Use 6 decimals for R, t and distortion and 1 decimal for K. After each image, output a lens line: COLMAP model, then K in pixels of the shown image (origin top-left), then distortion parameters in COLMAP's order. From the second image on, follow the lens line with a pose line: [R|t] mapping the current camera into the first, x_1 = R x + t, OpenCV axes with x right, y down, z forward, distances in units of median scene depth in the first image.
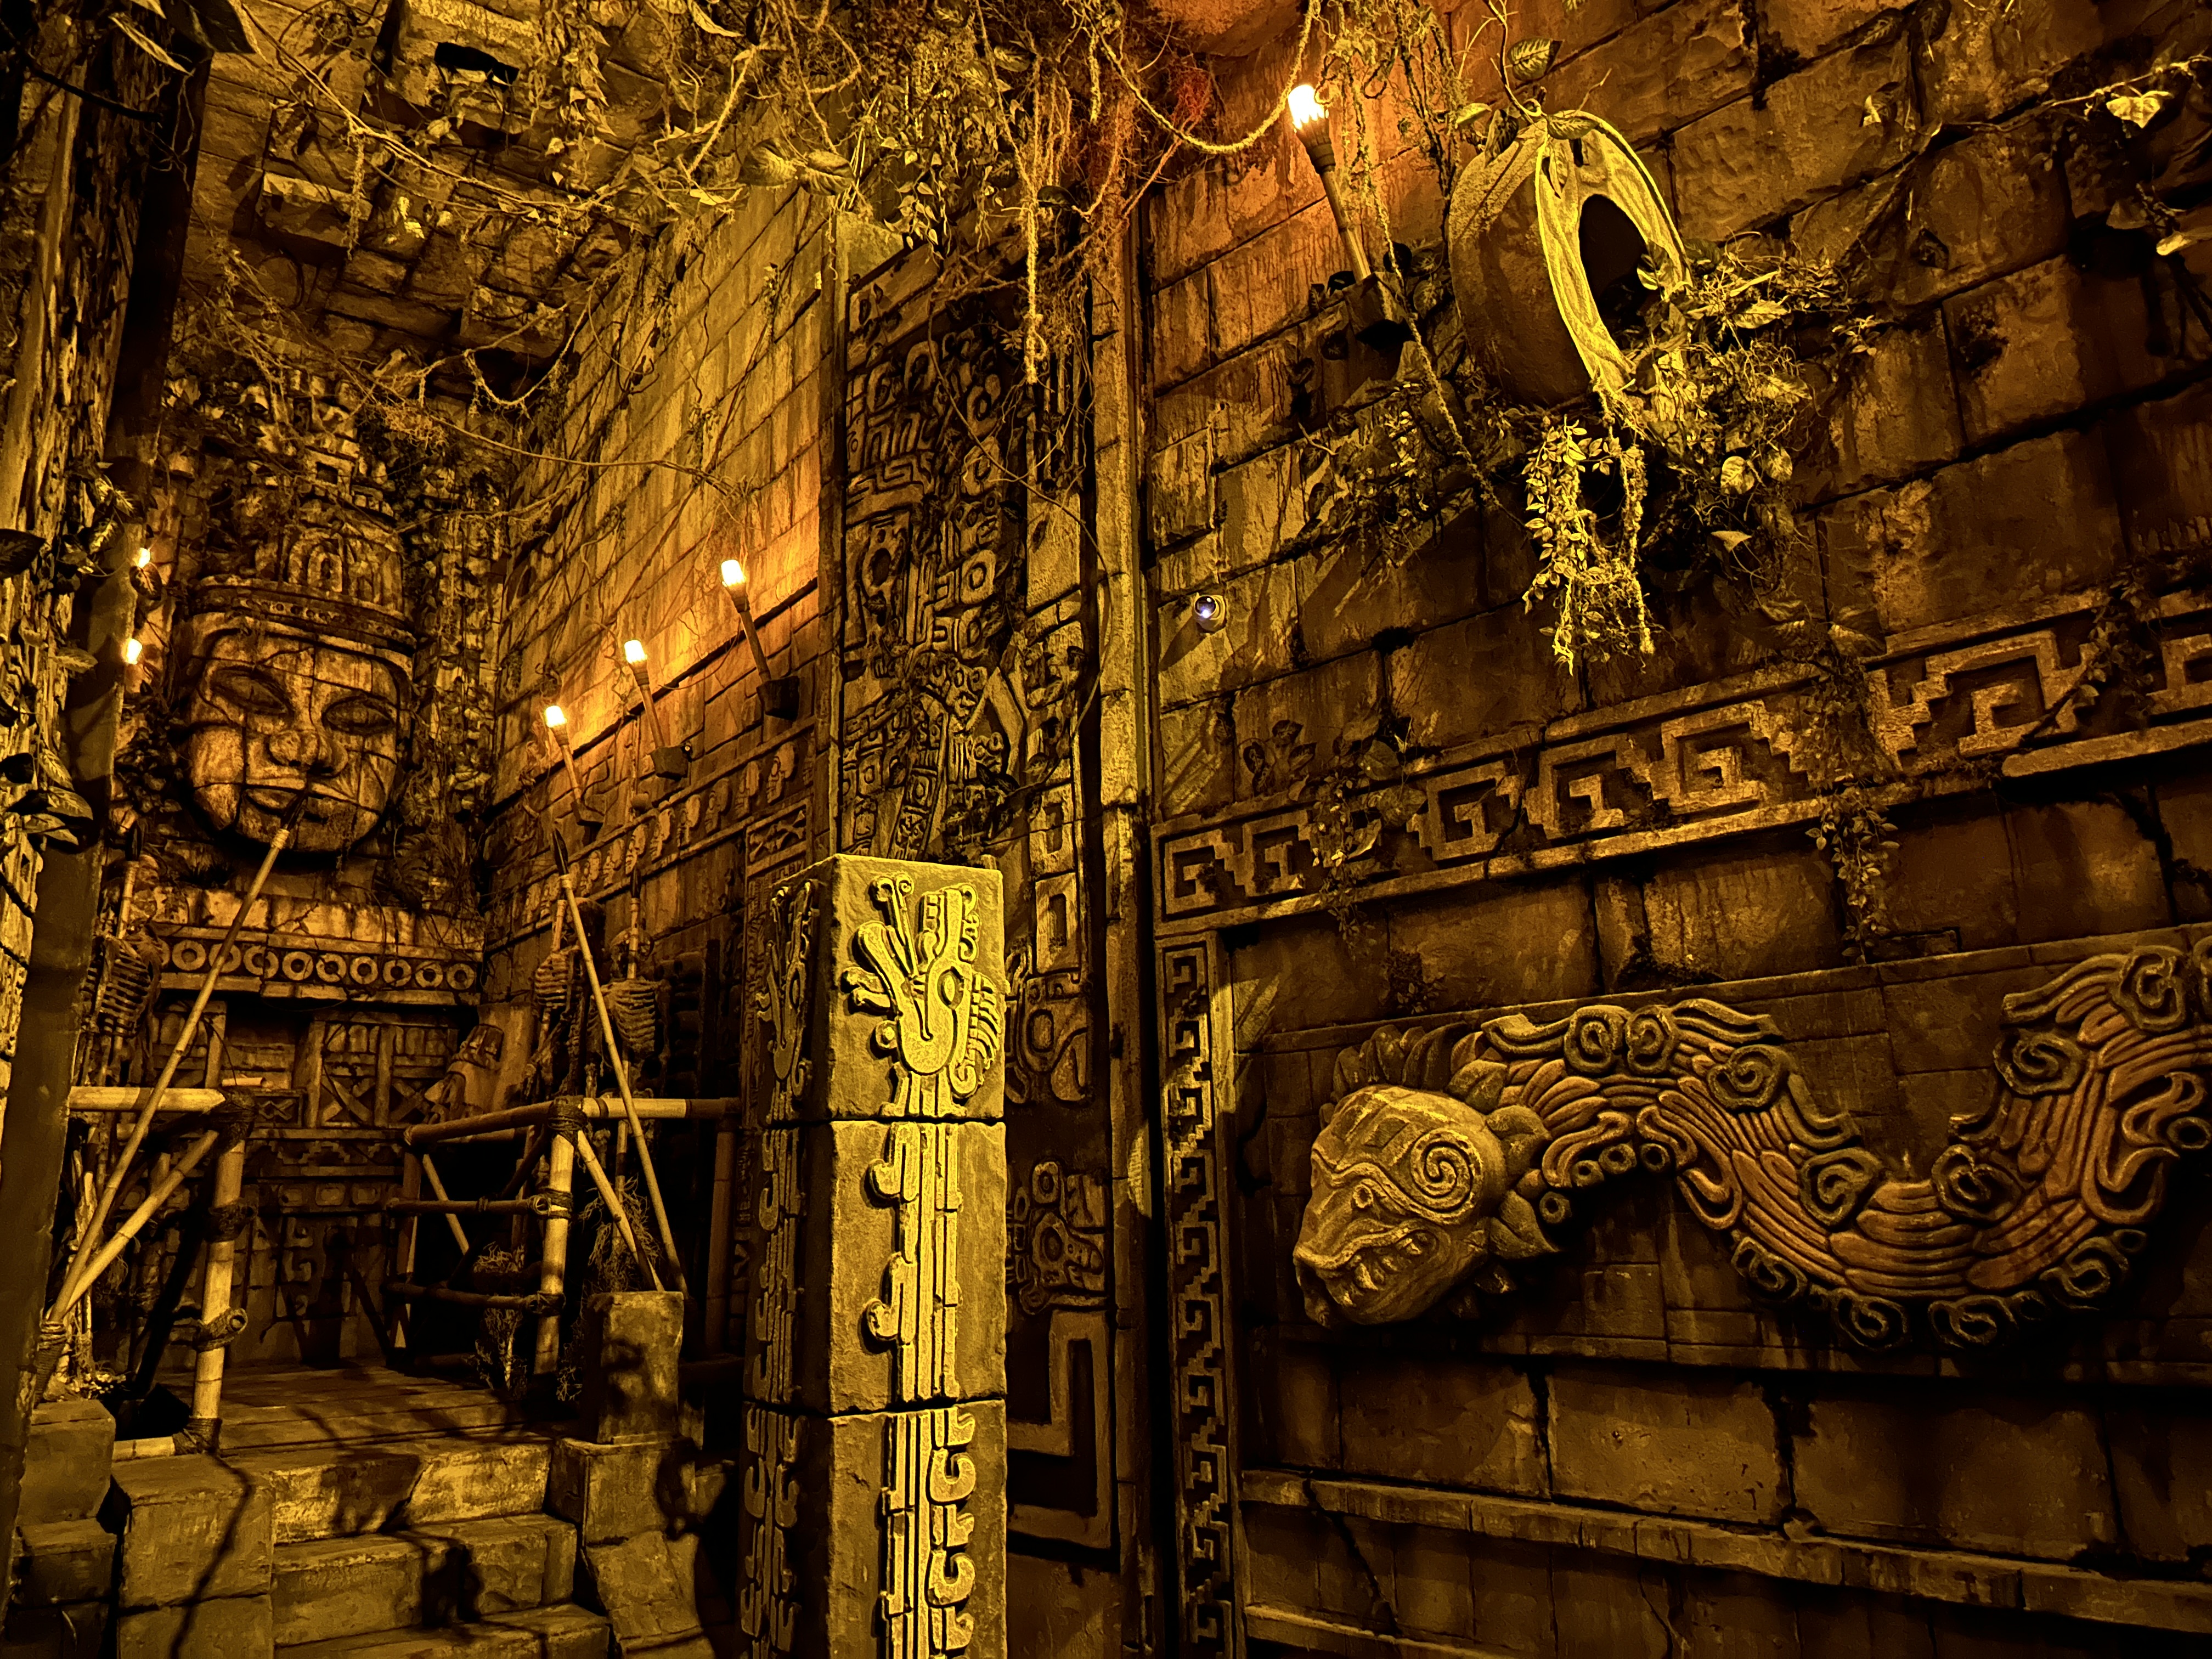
lens RADIAL K [[1414.5, 0, 1106.0], [0, 1414.5, 829.5], [0, 0, 1]] dist [0.067233, 0.000335]
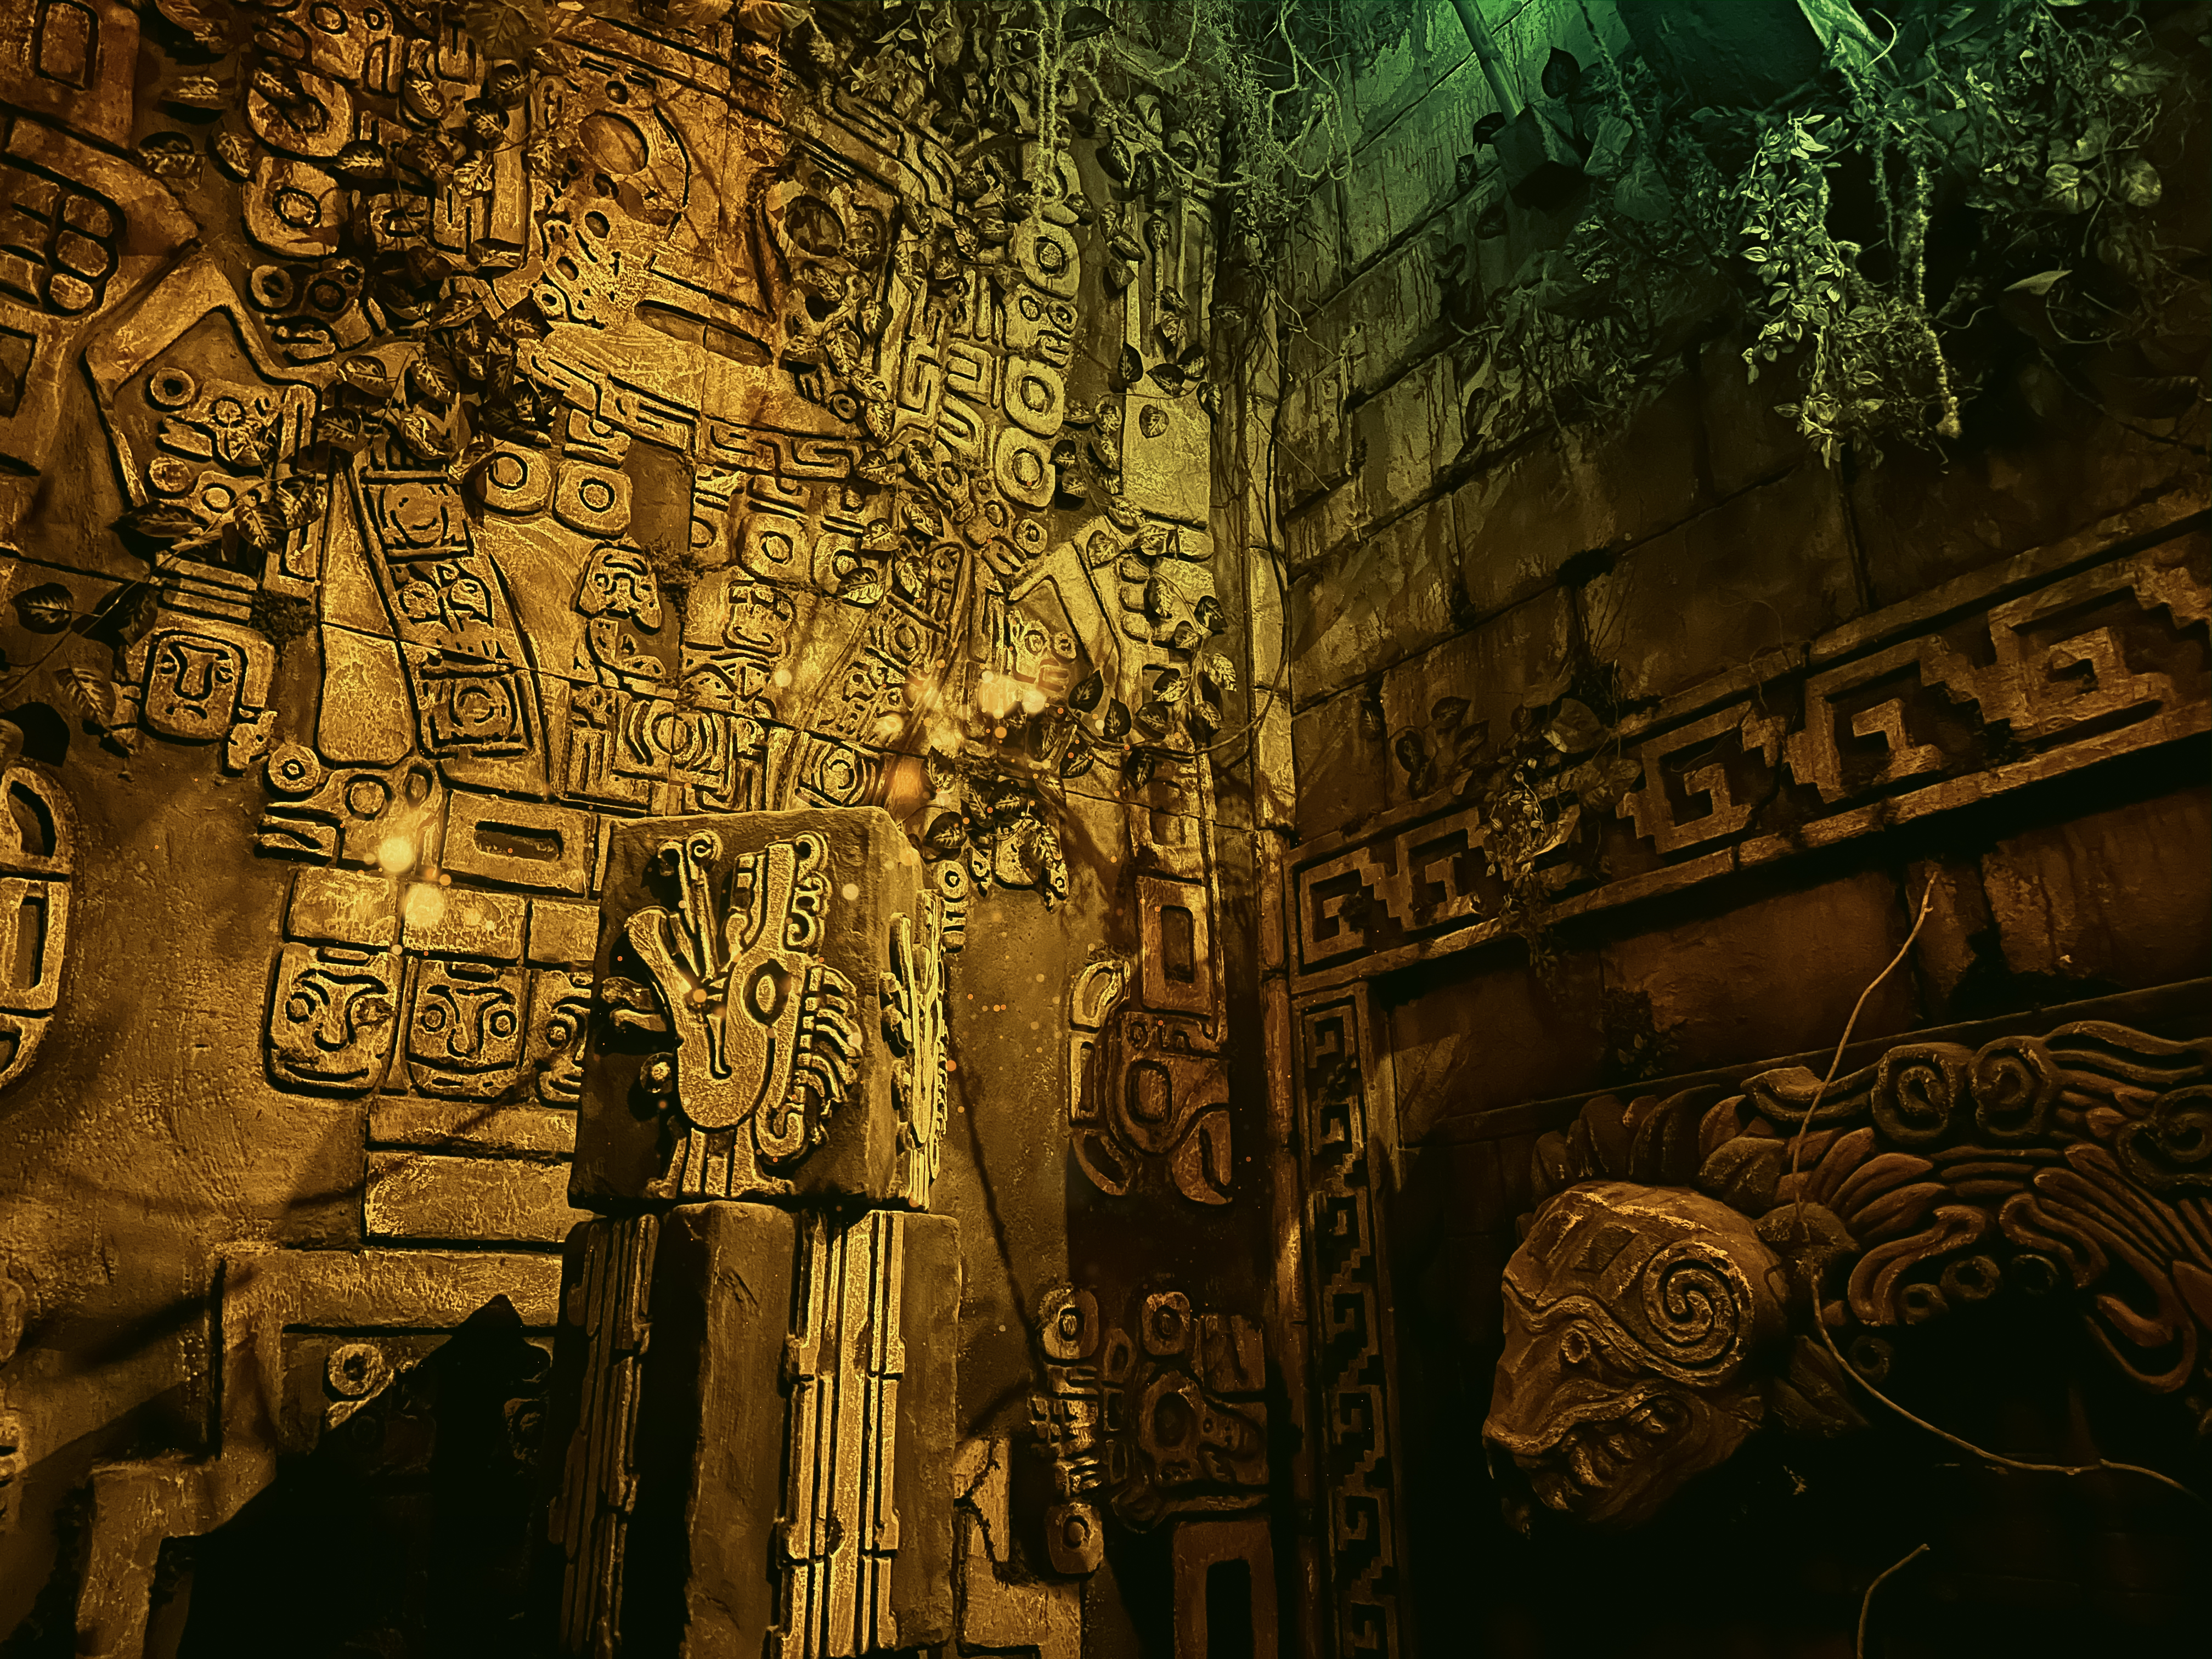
lens RADIAL K [[1552.6, 0, 1106.0], [0, 1552.6, 829.5], [0, 0, 1]] dist [0.041488, -0.061209]
pose [[0.989312, -0.050168, -0.136911, 0.072389], [0.040190, 0.996396, -0.074697, 0.058987], [0.140165, 0.068396, 0.987763, 0.216918]]
